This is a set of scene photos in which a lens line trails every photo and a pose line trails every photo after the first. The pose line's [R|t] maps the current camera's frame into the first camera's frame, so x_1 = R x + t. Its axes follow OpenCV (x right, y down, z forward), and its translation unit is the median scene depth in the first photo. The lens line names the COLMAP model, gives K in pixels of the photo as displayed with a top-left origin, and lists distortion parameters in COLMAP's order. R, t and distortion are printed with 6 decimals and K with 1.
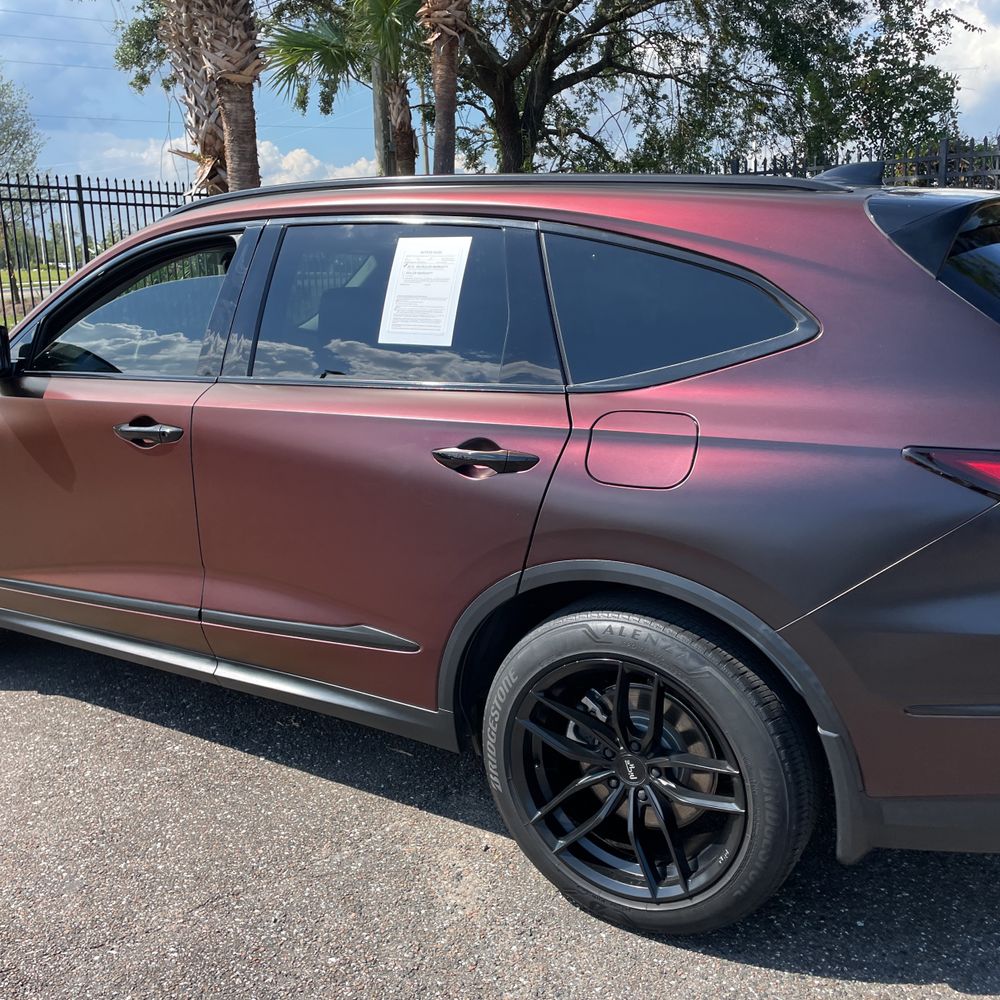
lens RADIAL K [[1028.8, 0, 496.7], [0, 1028.8, 490.7], [0, 0, 1]] dist [0.117287, -0.204521]
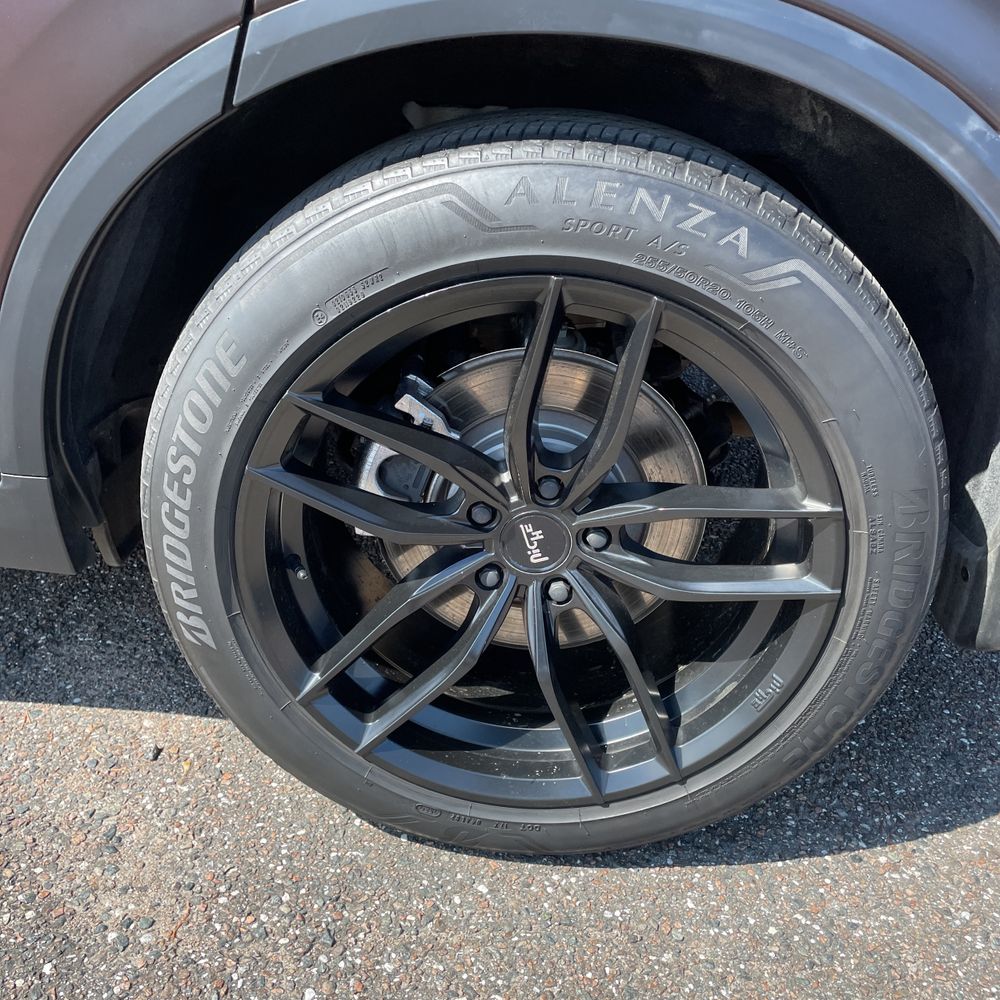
lens RADIAL K [[1033.4, 0, 503.0], [0, 1033.4, 480.1], [0, 0, 1]] dist [0.085905, -0.110389]
pose [[0.886381, -0.149794, 0.438054, -0.066724], [0.038857, 0.966941, 0.252023, 0.132926], [-0.461323, -0.206367, 0.862898, 0.632373]]
